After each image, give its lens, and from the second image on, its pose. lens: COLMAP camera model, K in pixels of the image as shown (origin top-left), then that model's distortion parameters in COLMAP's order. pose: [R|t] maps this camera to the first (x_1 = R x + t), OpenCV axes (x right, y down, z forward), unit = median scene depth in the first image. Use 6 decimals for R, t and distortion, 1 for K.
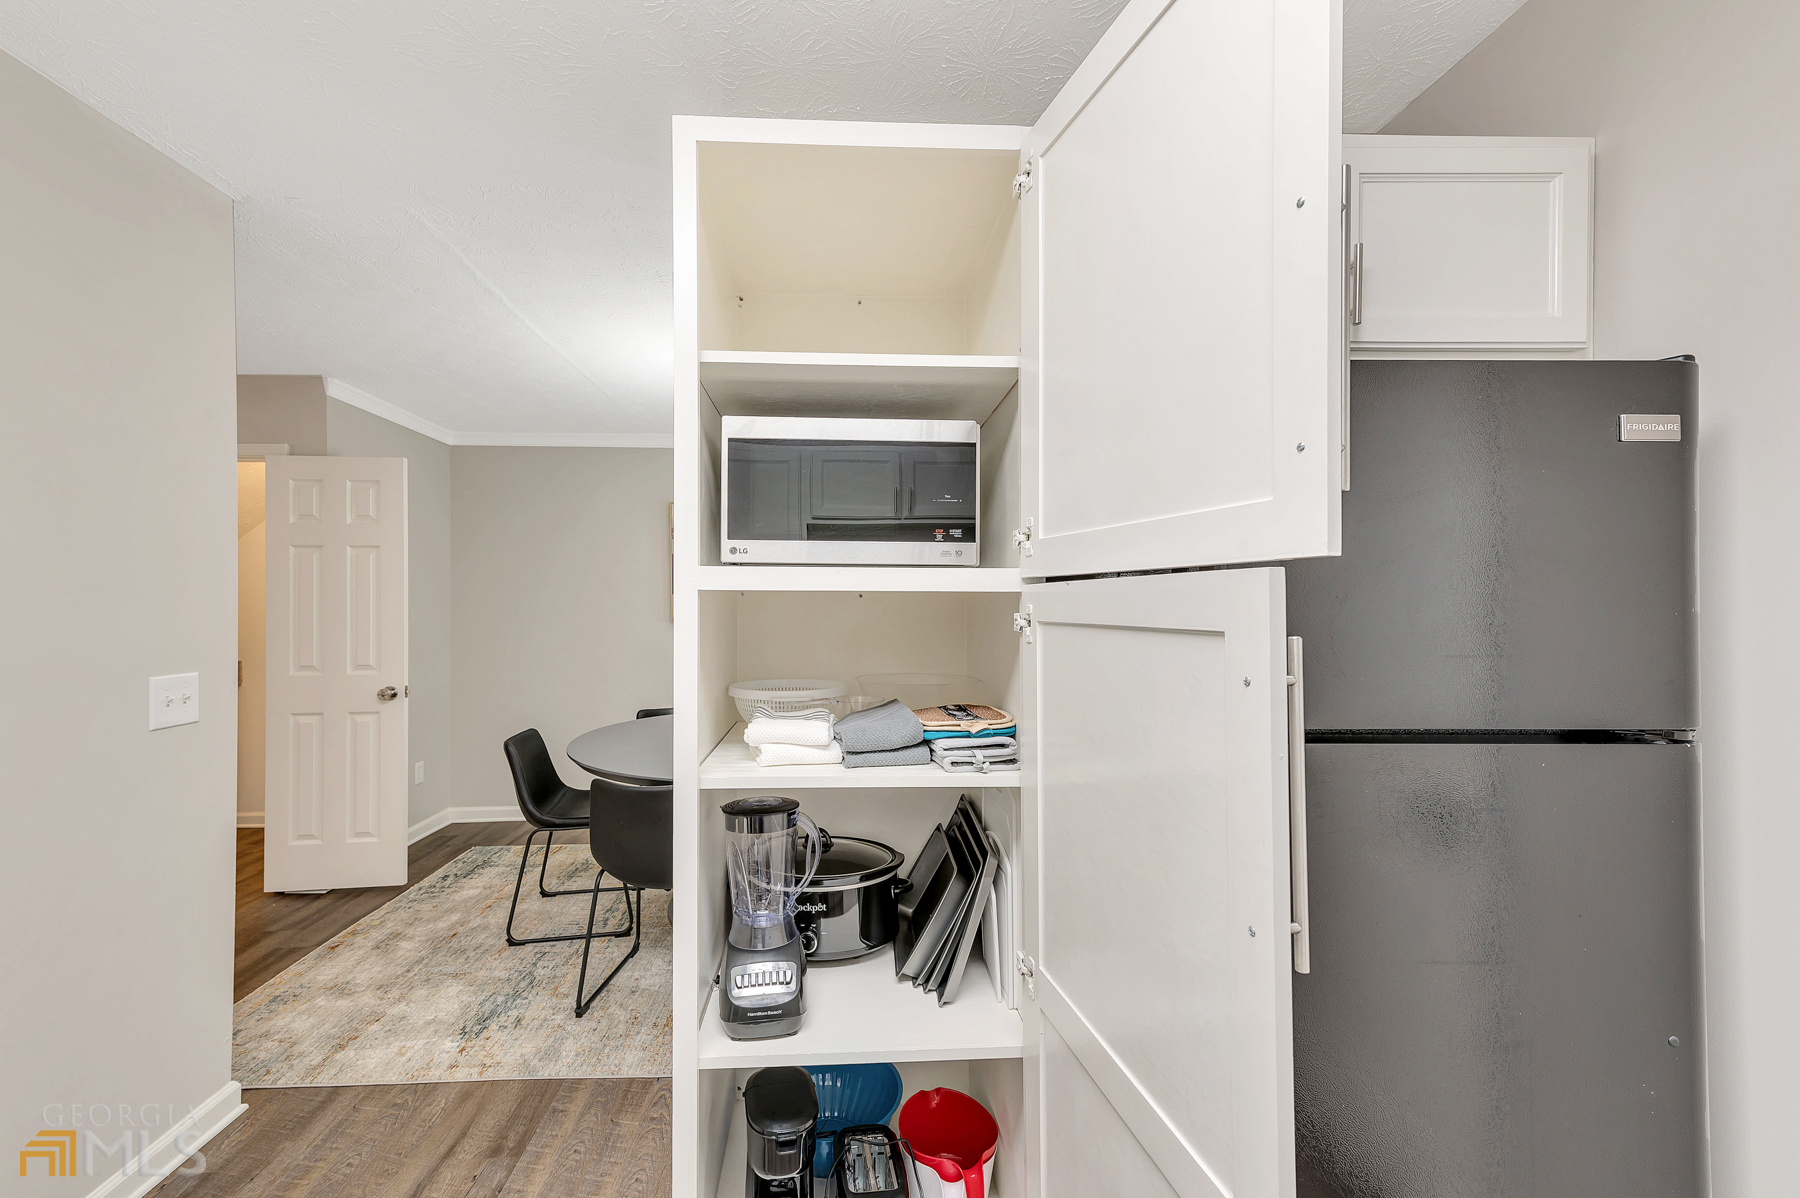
lens RADIAL K [[705.4, 0, 873.1], [0, 705.4, 606.7], [0, 0, 1]] dist [0.016647, 0.000003]
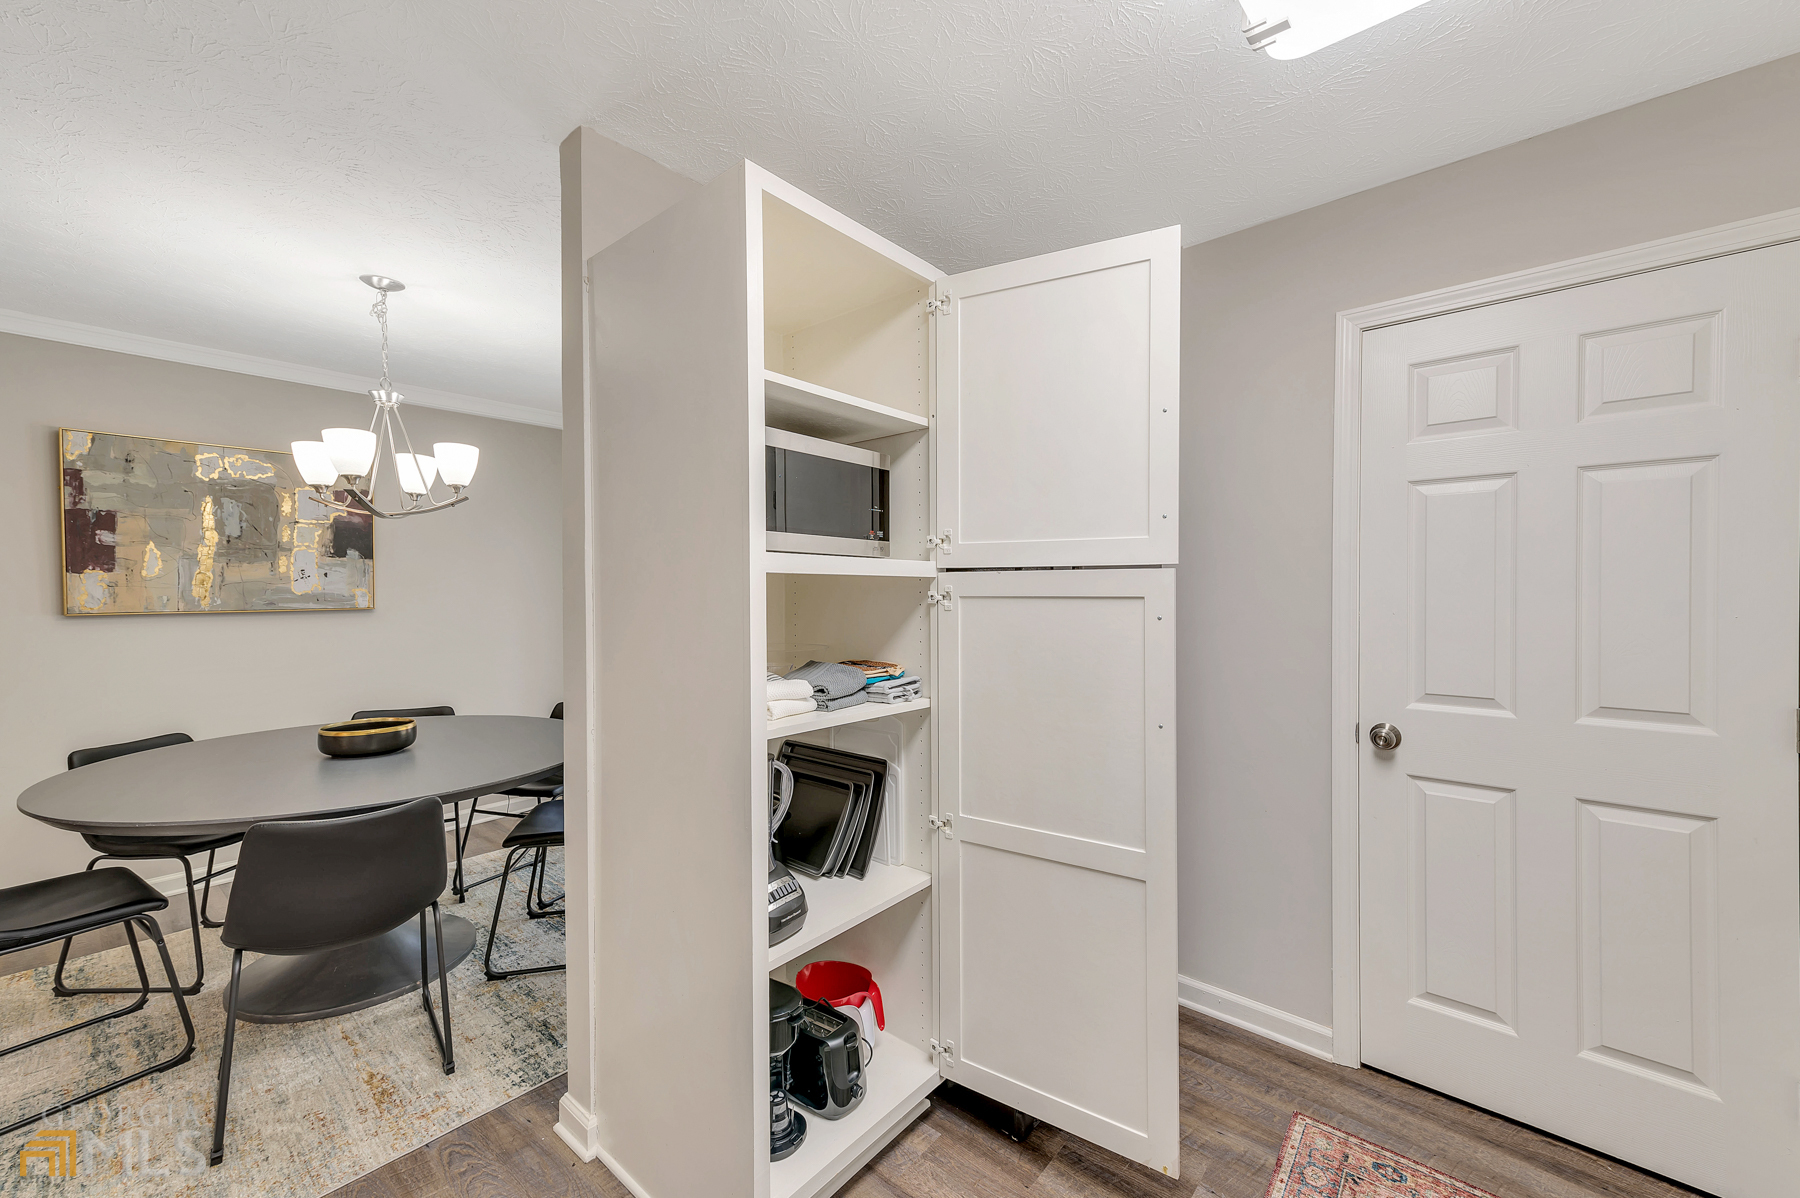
lens RADIAL K [[728.2, 0, 888.6], [0, 728.2, 600.1], [0, 0, 1]] dist [0.019569, 0.000049]
pose [[0.683194, -0.011459, 0.730147, -0.961884], [-0.002315, 0.999838, 0.017858, 0.000134], [-0.730233, -0.013891, 0.683057, 0.011587]]
